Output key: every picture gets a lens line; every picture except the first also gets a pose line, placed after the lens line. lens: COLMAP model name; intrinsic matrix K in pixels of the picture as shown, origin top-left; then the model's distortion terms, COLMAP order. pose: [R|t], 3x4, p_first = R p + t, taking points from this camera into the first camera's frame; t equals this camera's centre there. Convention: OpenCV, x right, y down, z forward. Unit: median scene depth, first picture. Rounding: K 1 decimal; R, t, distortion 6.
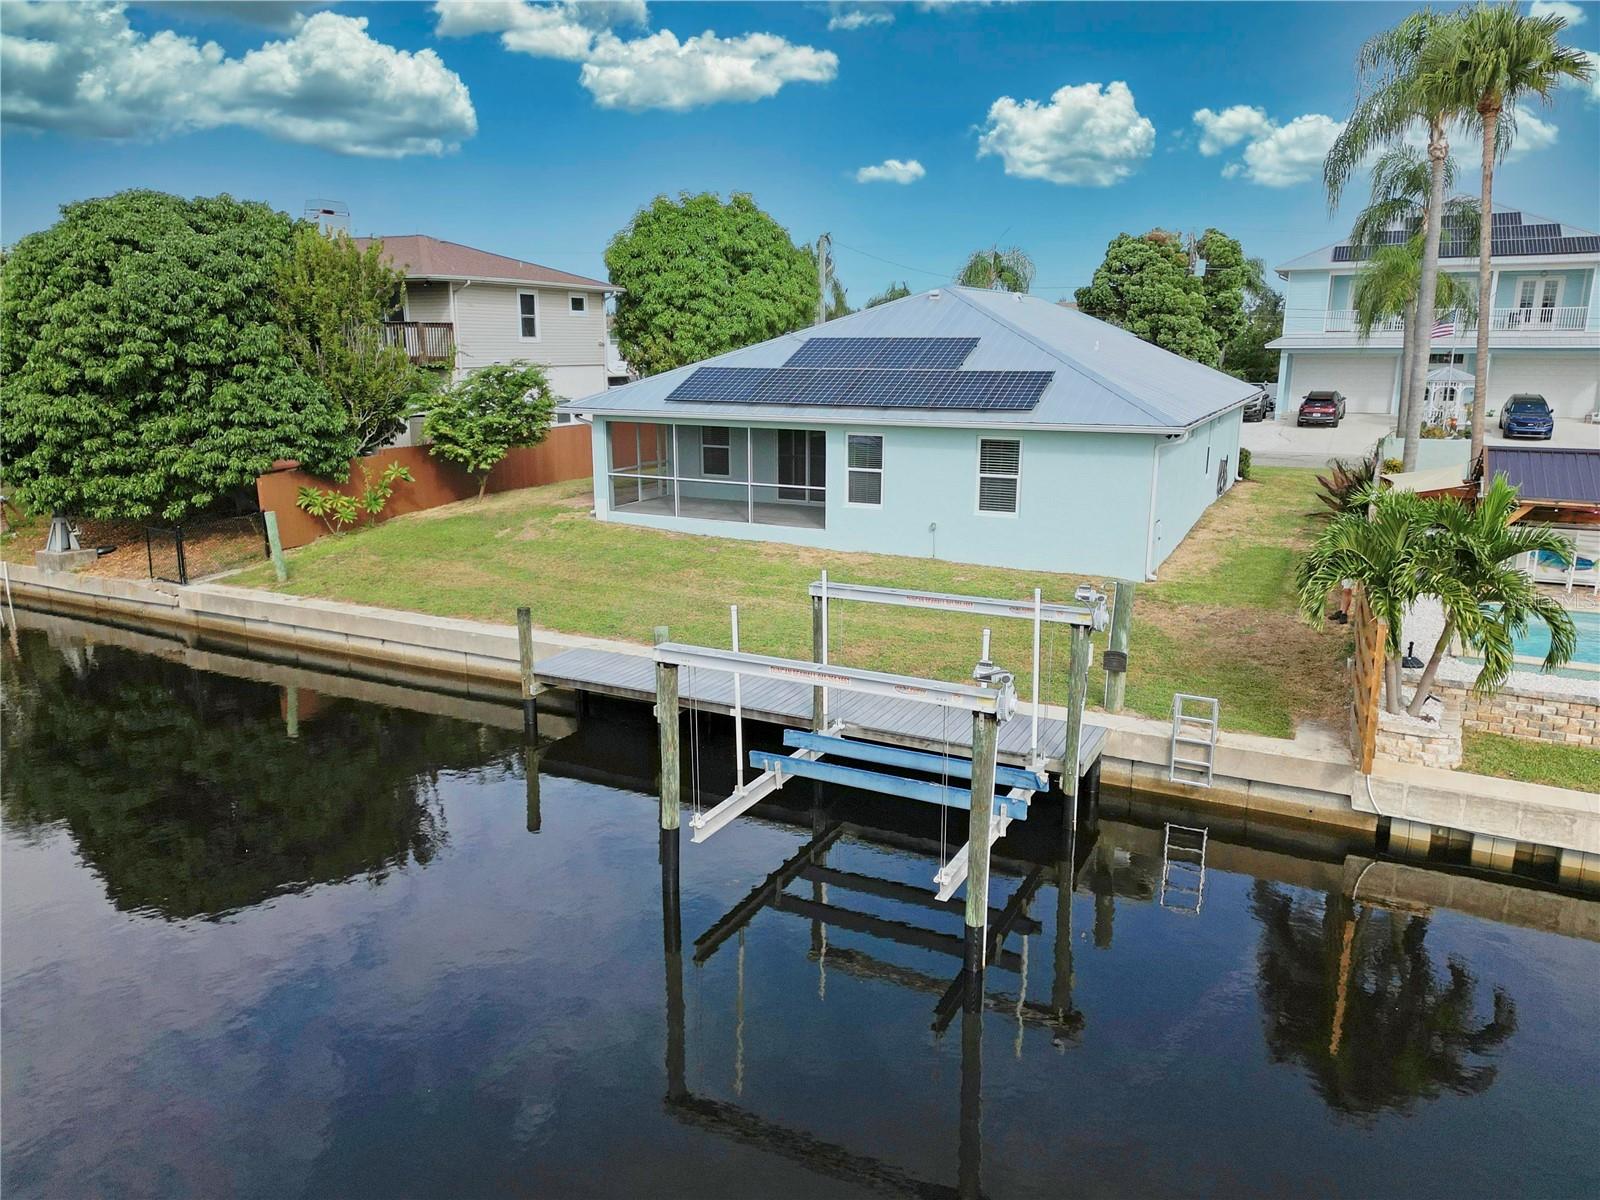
lens RADIAL K [[1114.4, 0, 801.6], [0, 1114.4, 588.4], [0, 0, 1]] dist [0.070387, -0.054899]
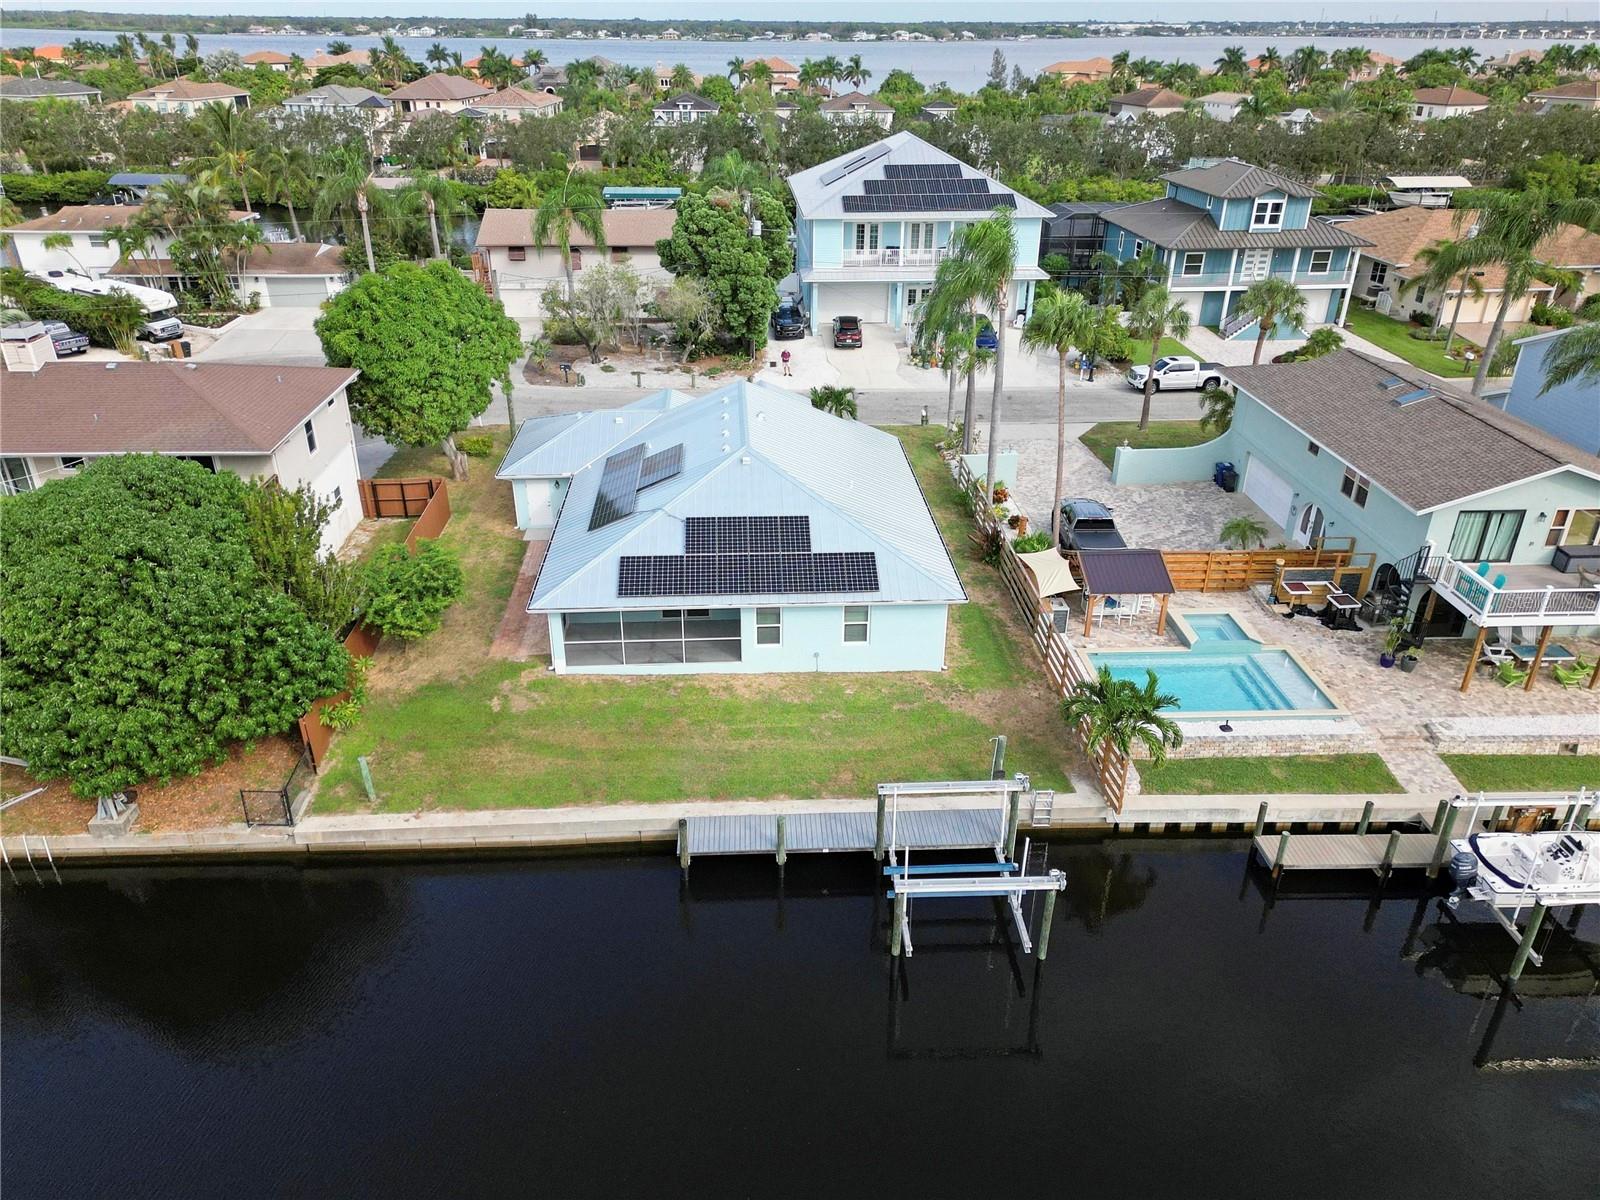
lens RADIAL K [[1118.4, 0, 800.0], [0, 1118.4, 600.0], [0, 0, 1]] dist [0.034052, -0.004730]
pose [[0.865293, -0.224308, 0.448278, -0.585320], [0.102673, 0.954642, 0.279494, -0.564549], [-0.490638, -0.195818, 0.849076, -0.327881]]
